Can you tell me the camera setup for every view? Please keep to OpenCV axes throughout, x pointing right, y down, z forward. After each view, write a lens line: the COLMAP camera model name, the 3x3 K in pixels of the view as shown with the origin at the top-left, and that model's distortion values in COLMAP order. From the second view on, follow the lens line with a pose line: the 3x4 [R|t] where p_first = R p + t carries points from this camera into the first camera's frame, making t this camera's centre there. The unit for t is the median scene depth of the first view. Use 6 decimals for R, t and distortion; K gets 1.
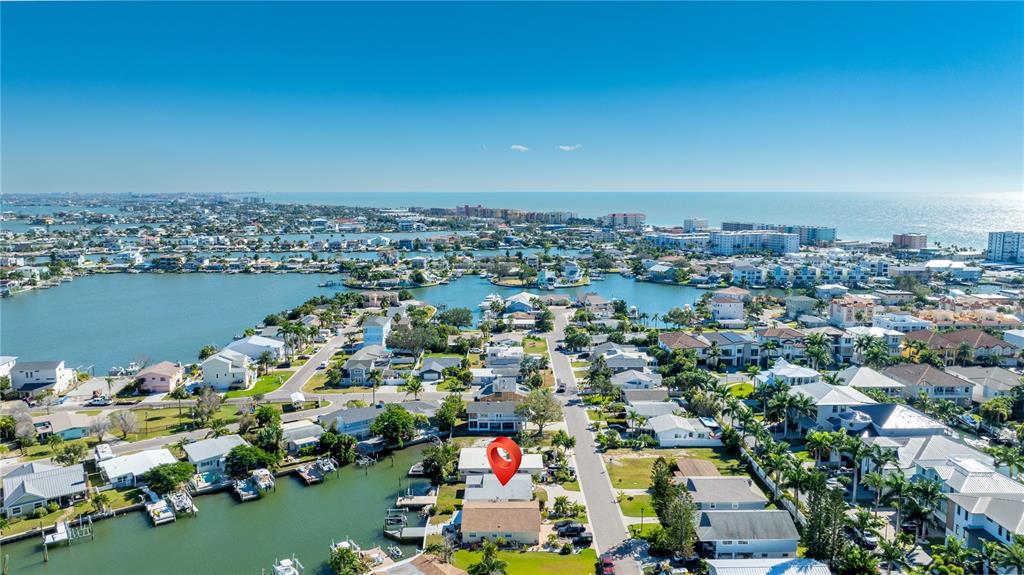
lens RADIAL K [[737.0, 0, 512.0], [0, 737.0, 287.5], [0, 0, 1]] dist [-0.004572, -0.002971]
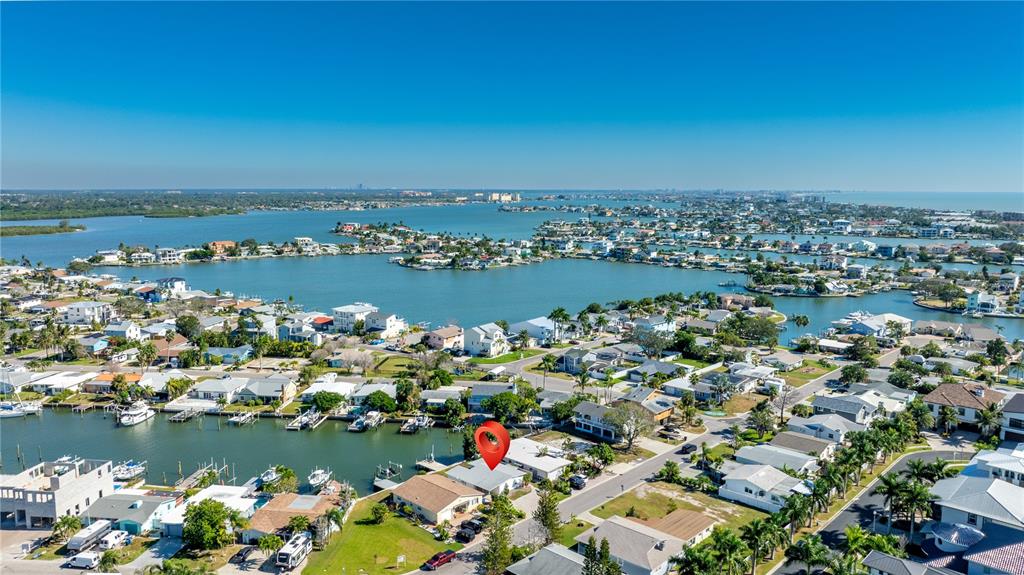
lens RADIAL K [[737.0, 0, 512.0], [0, 737.0, 287.5], [0, 0, 1]] dist [-0.004572, -0.002971]
pose [[0.712830, 0.098428, -0.694396, 0.240284], [-0.096810, 0.994434, 0.041577, -0.013331], [0.694623, 0.037587, 0.718391, 0.089661]]
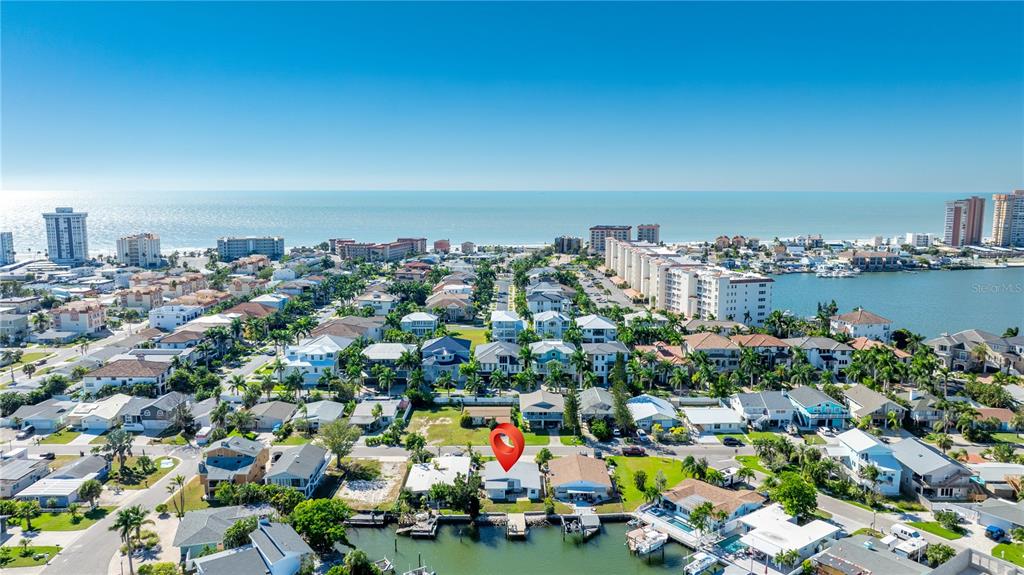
lens RADIAL K [[737.0, 0, 512.0], [0, 737.0, 287.5], [0, 0, 1]] dist [-0.004572, -0.002971]
pose [[0.013368, -0.134843, 0.990777, -0.314348], [0.132861, 0.982319, 0.131899, -0.038528], [-0.991045, 0.129872, 0.031047, 0.286505]]
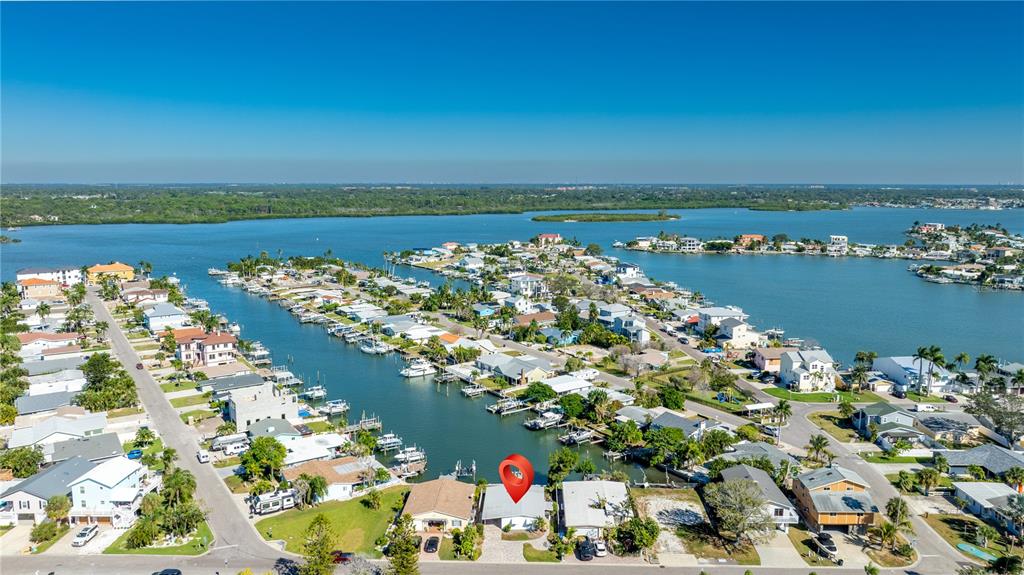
lens RADIAL K [[718.7, 0, 512.0], [0, 718.7, 287.5], [0, 0, 1]] dist [-0.005505, -0.002510]
pose [[-0.043957, 0.149441, -0.987793, 0.283216], [-0.135720, 0.978689, 0.154104, -0.045014], [0.989772, 0.140838, -0.022738, 0.325899]]
